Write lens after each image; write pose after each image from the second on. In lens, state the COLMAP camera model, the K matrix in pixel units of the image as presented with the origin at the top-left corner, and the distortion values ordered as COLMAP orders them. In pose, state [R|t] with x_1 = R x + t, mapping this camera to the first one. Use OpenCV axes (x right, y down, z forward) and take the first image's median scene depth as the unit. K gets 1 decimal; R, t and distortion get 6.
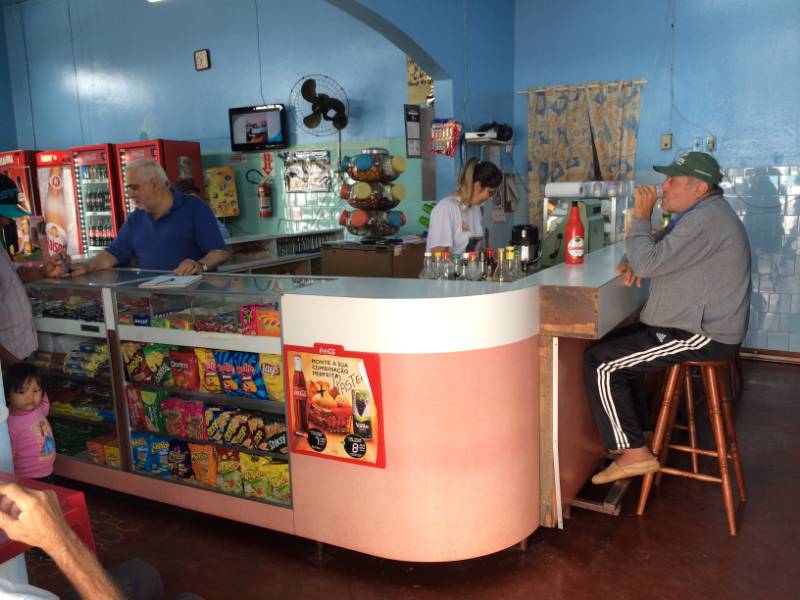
lens RADIAL K [[689.9, 0, 400.0], [0, 689.9, 300.0], [0, 0, 1]] dist [0.050459, -0.008146]
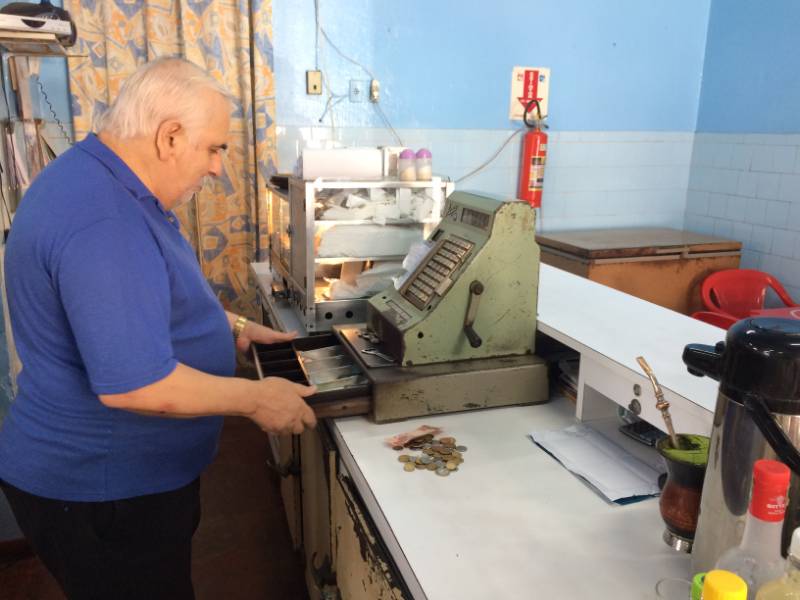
lens RADIAL K [[689.9, 0, 400.0], [0, 689.9, 300.0], [0, 0, 1]] dist [0.050459, -0.008146]
pose [[0.719096, -0.140129, 0.680635, -0.024050], [0.079967, 0.989637, 0.119260, -0.092748], [-0.690294, -0.031331, 0.722850, 0.449360]]
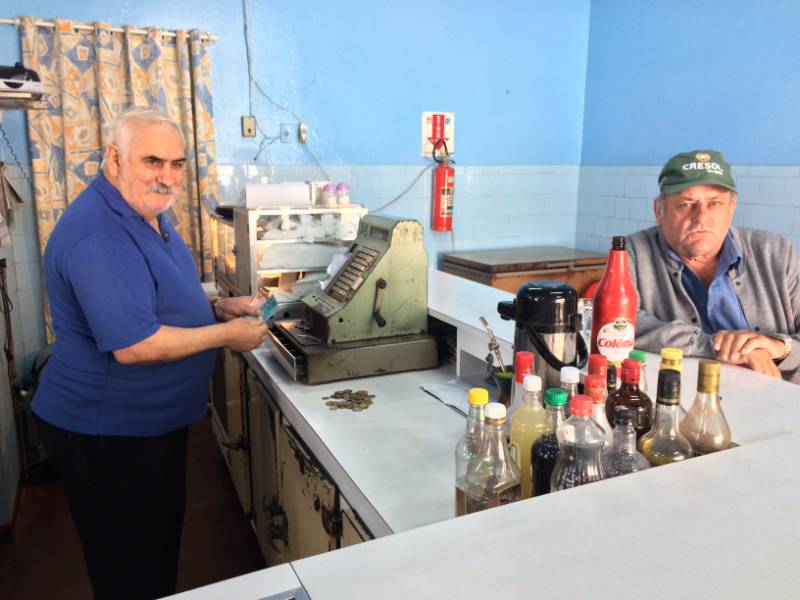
lens RADIAL K [[689.9, 0, 400.0], [0, 689.9, 300.0], [0, 0, 1]] dist [0.050459, -0.008146]
pose [[0.648509, -0.130852, 0.749876, -0.085756], [0.104819, 0.991081, 0.082292, -0.083624], [-0.753955, 0.025234, 0.656441, 0.378206]]
